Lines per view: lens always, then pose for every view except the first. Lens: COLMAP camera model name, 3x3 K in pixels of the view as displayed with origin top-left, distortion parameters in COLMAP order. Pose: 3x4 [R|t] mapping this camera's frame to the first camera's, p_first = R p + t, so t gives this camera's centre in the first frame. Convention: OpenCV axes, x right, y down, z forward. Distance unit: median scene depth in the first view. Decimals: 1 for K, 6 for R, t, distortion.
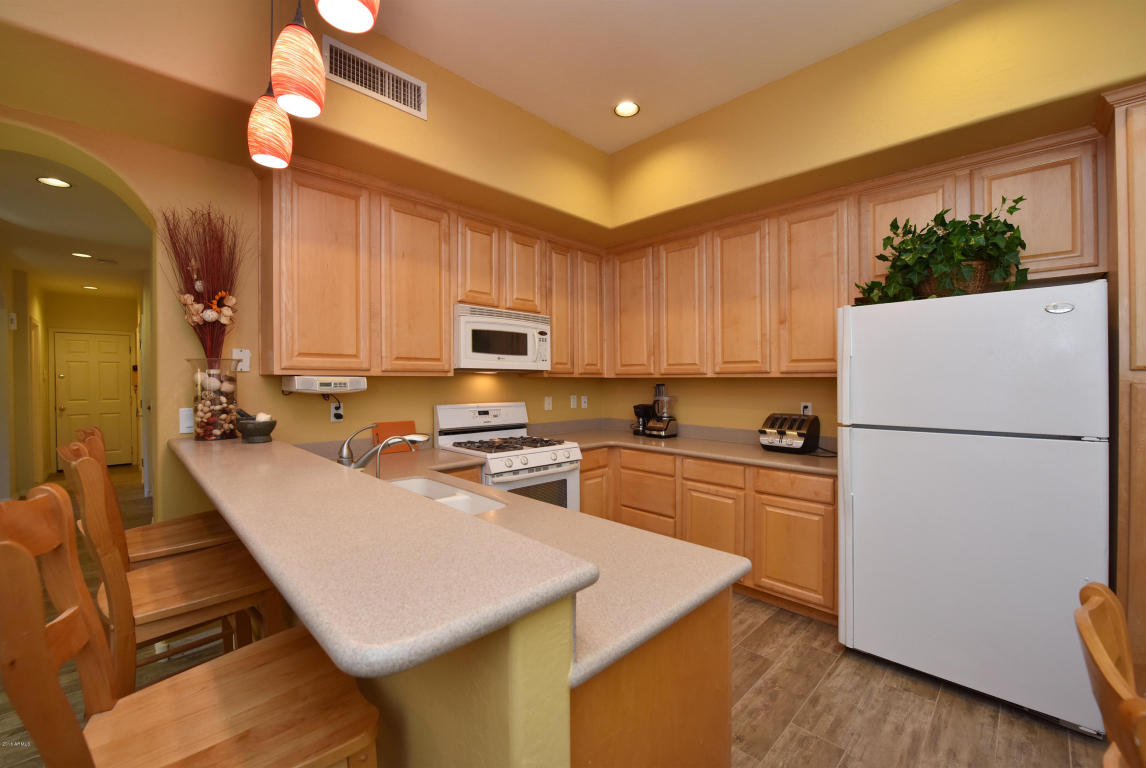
lens RADIAL K [[460.0, 0, 575.1], [0, 460.0, 380.7], [0, 0, 1]] dist [-0.018034, -0.001247]
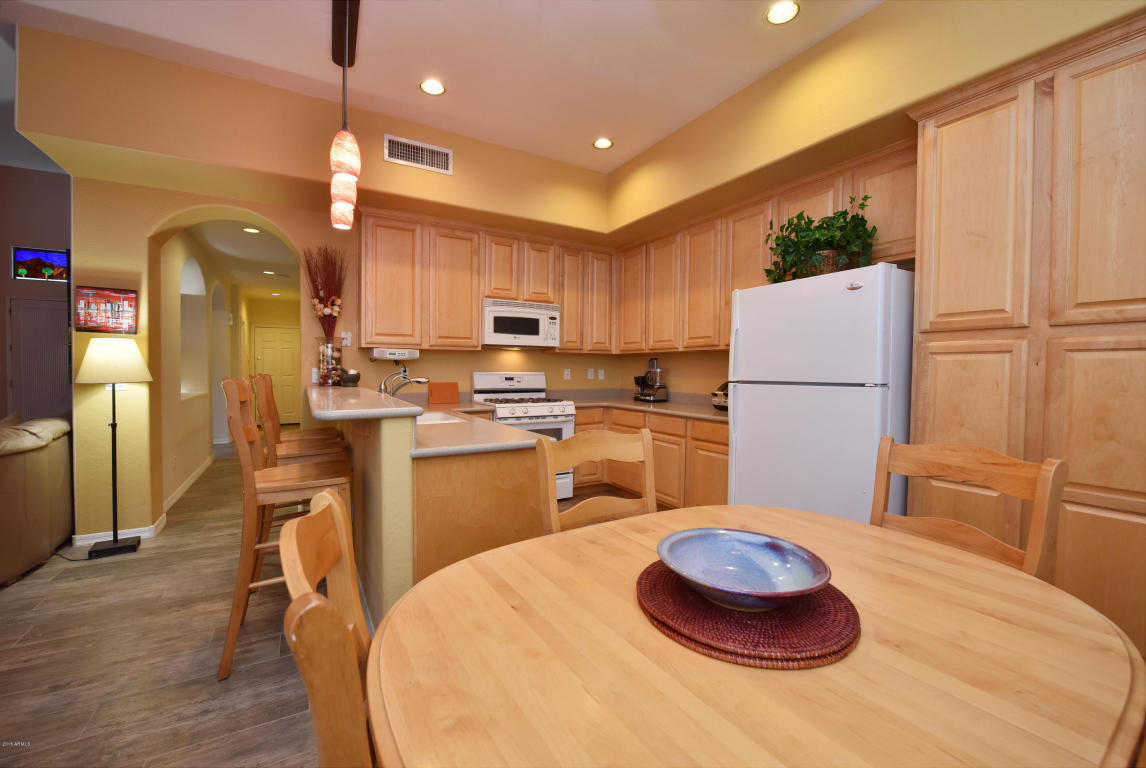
lens RADIAL K [[460.0, 0, 566.3], [0, 460.0, 377.5], [0, 0, 1]] dist [-0.018034, -0.001247]
pose [[0.965210, 0.009580, -0.261302, 0.354504], [-0.005491, 0.999851, 0.016376, 0.049217], [0.261420, -0.014372, 0.965118, -0.288090]]
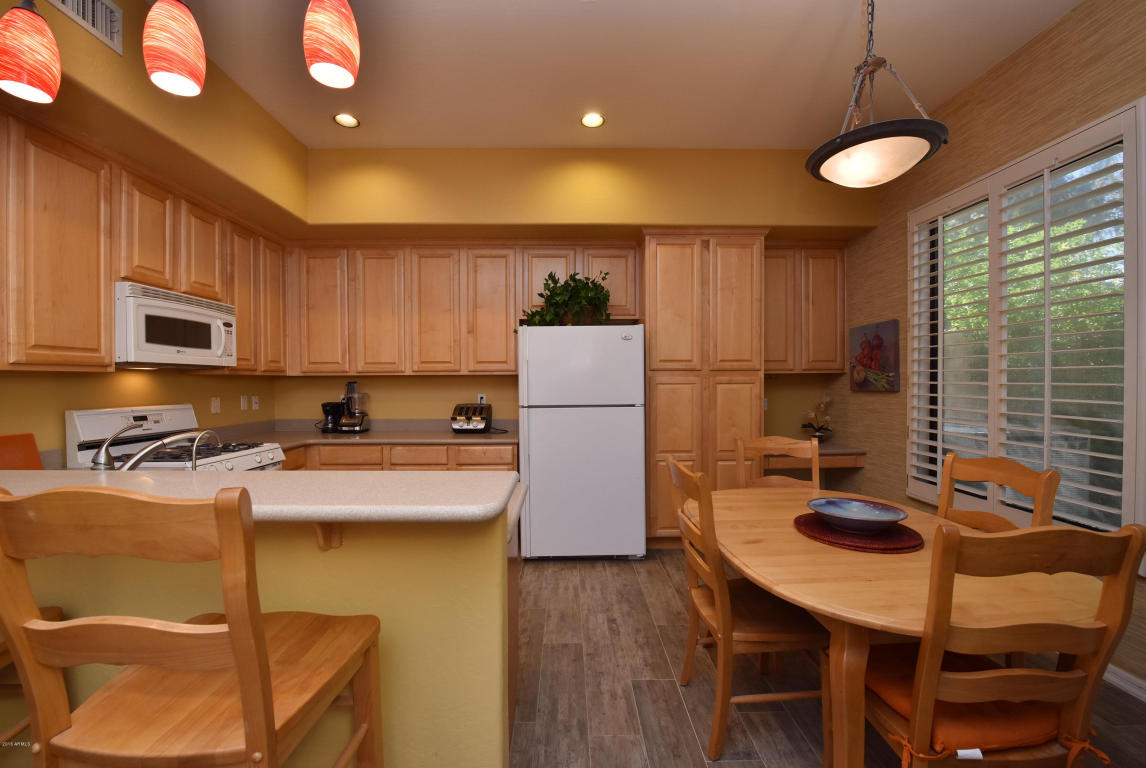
lens RADIAL K [[460.0, 0, 571.8], [0, 460.0, 389.1], [0, 0, 1]] dist [-0.018034, -0.001247]
pose [[0.694792, -0.016898, 0.719013, -0.275330], [0.006559, 0.999831, 0.017161, 0.011668], [-0.719181, -0.007207, 0.694785, -0.102818]]
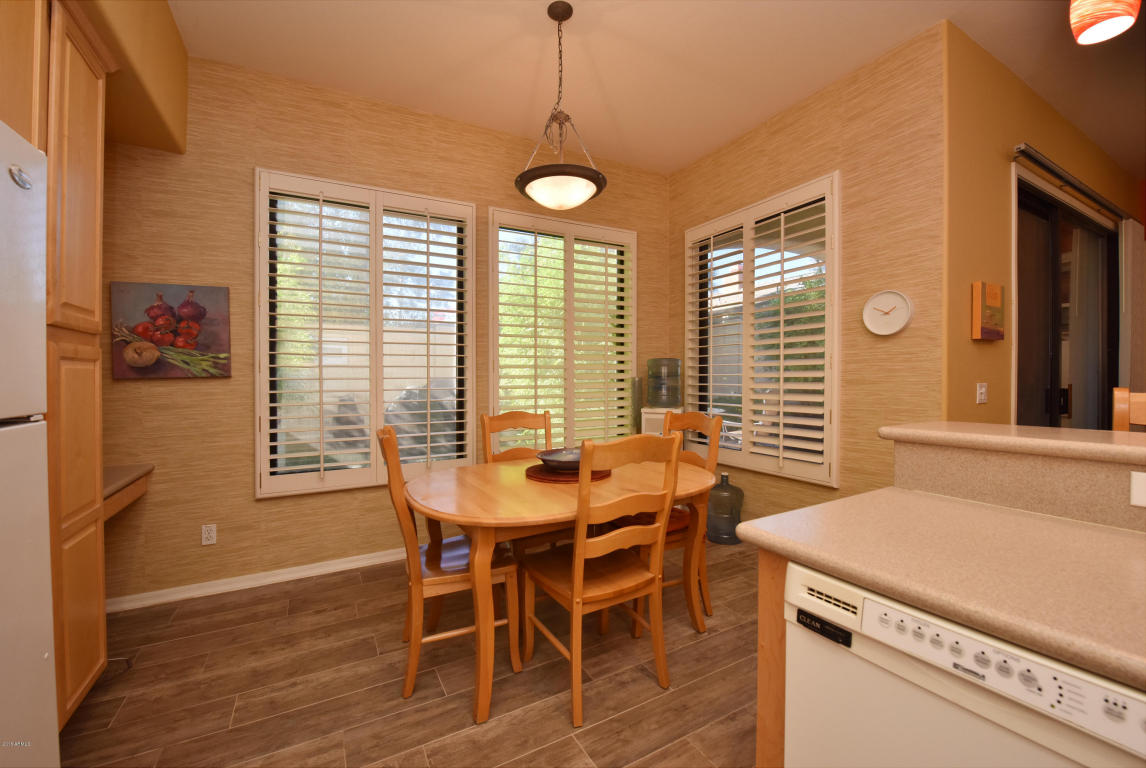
lens RADIAL K [[460.0, 0, 574.2], [0, 460.0, 382.2], [0, 0, 1]] dist [-0.018034, -0.001247]
pose [[-0.966689, 0.005994, 0.255882, 0.173281], [0.009428, 0.999881, 0.012197, 0.045642], [-0.255778, 0.014203, -0.966631, 0.752280]]
